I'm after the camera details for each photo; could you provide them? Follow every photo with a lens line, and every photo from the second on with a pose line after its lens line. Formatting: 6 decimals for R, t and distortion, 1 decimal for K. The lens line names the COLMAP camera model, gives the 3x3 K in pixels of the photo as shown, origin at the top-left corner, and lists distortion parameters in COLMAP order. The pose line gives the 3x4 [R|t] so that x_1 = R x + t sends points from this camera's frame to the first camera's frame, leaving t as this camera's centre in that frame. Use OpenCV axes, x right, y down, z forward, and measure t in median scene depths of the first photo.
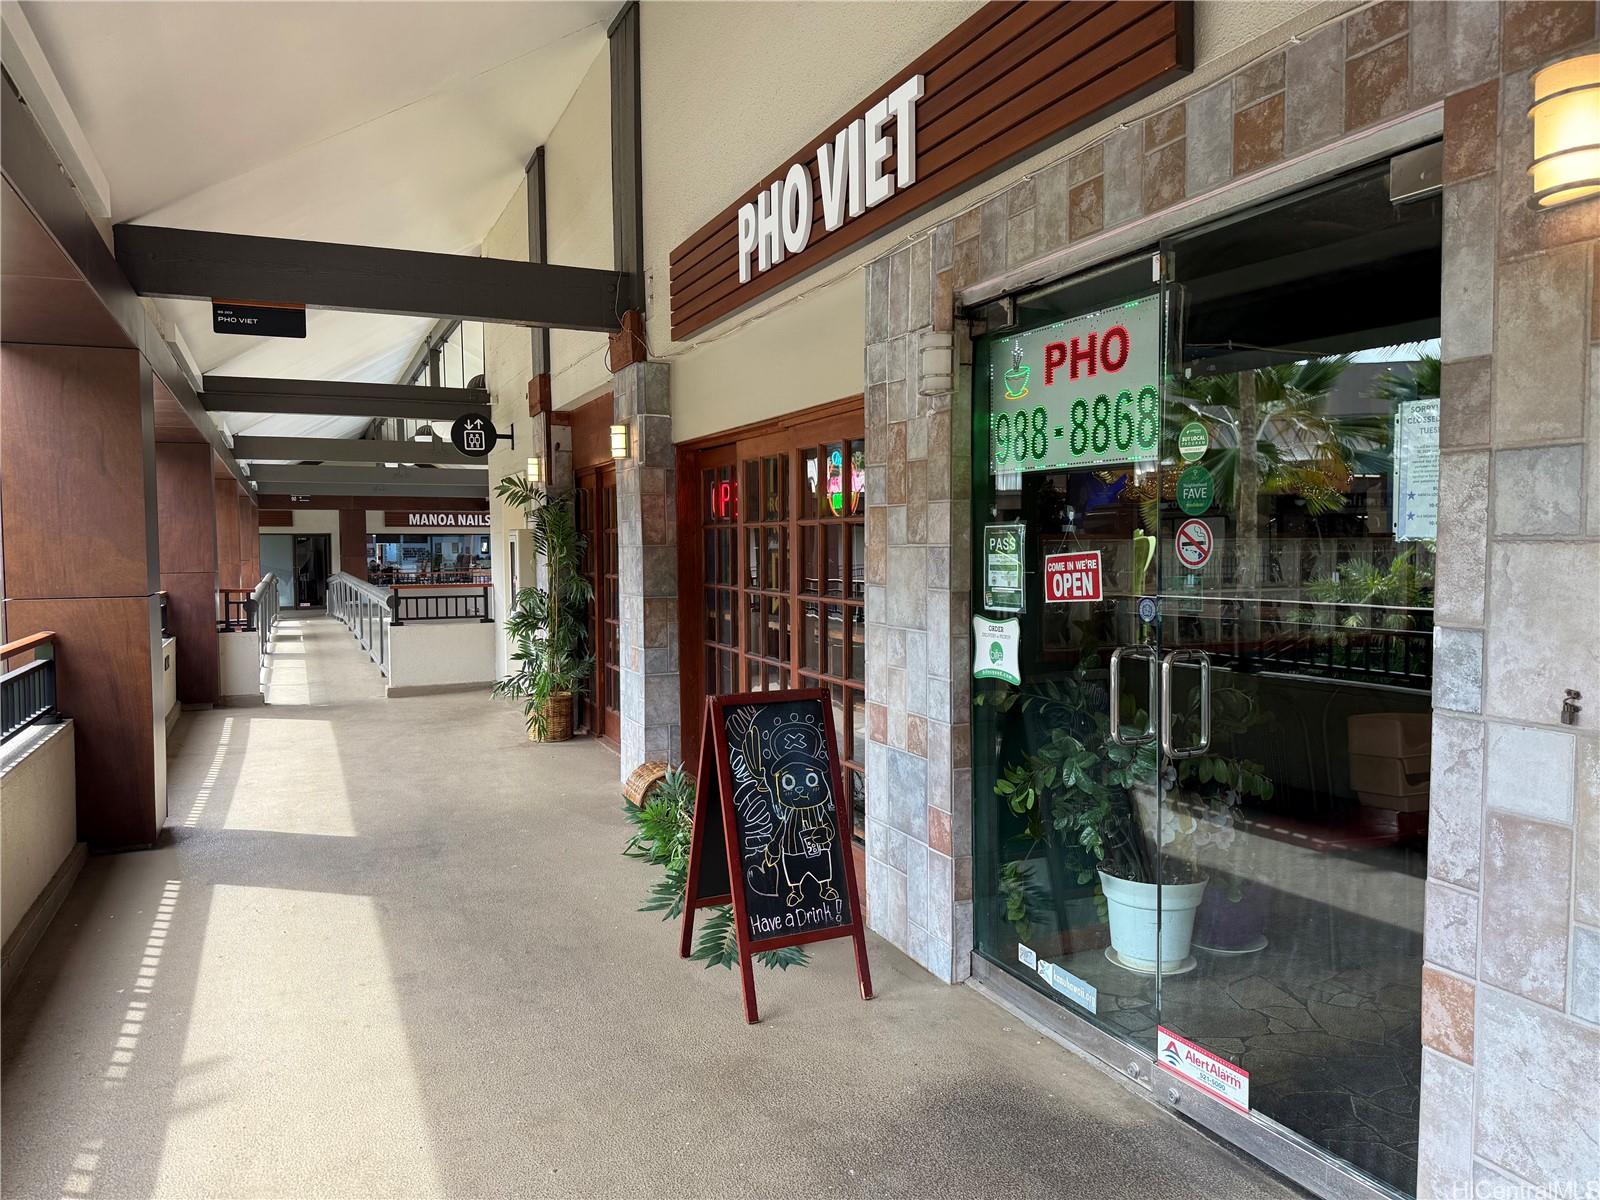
lens RADIAL K [[1120.7, 0, 795.1], [0, 1120.7, 601.8], [0, 0, 1]] dist [0.063597, -0.074668]
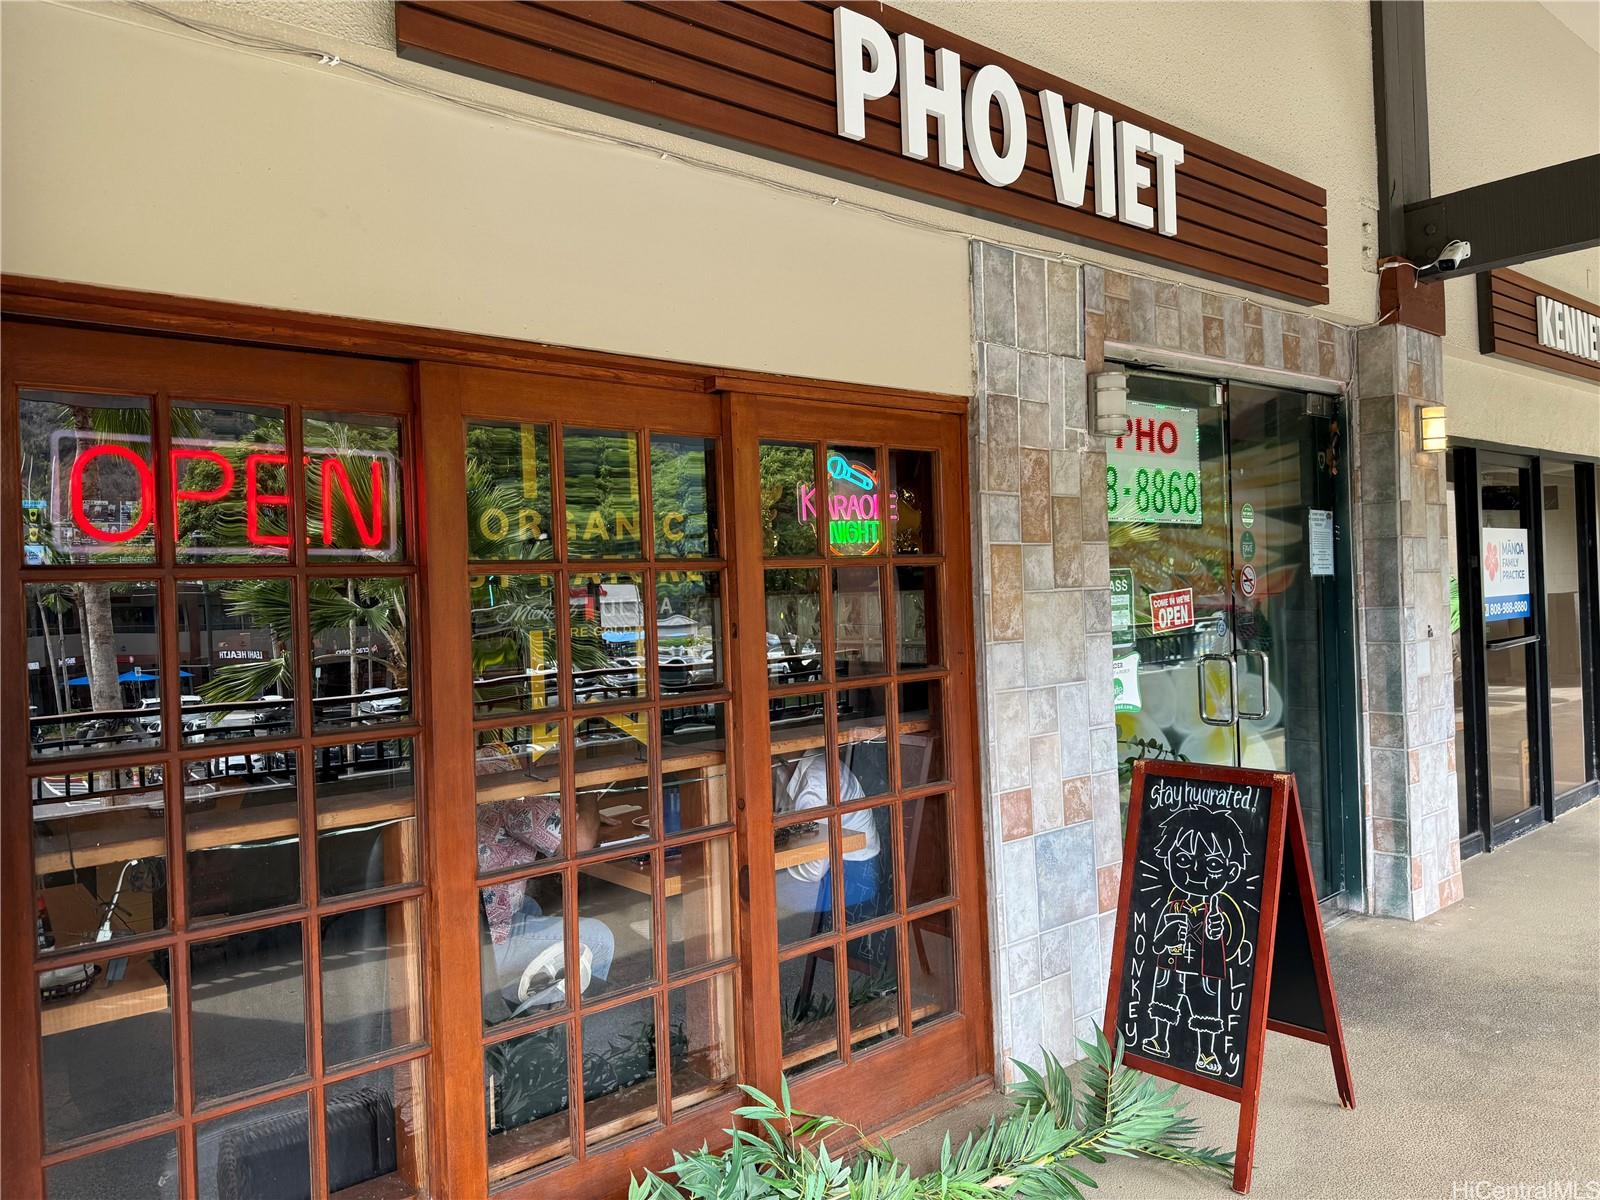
lens RADIAL K [[1120.7, 0, 796.2], [0, 1120.7, 598.1], [0, 0, 1]] dist [0.063597, -0.074668]
pose [[-0.266742, 0.020648, 0.963547, -0.781768], [0.097606, 0.995209, 0.005695, -0.076845], [-0.958813, 0.095567, -0.267479, 1.601375]]
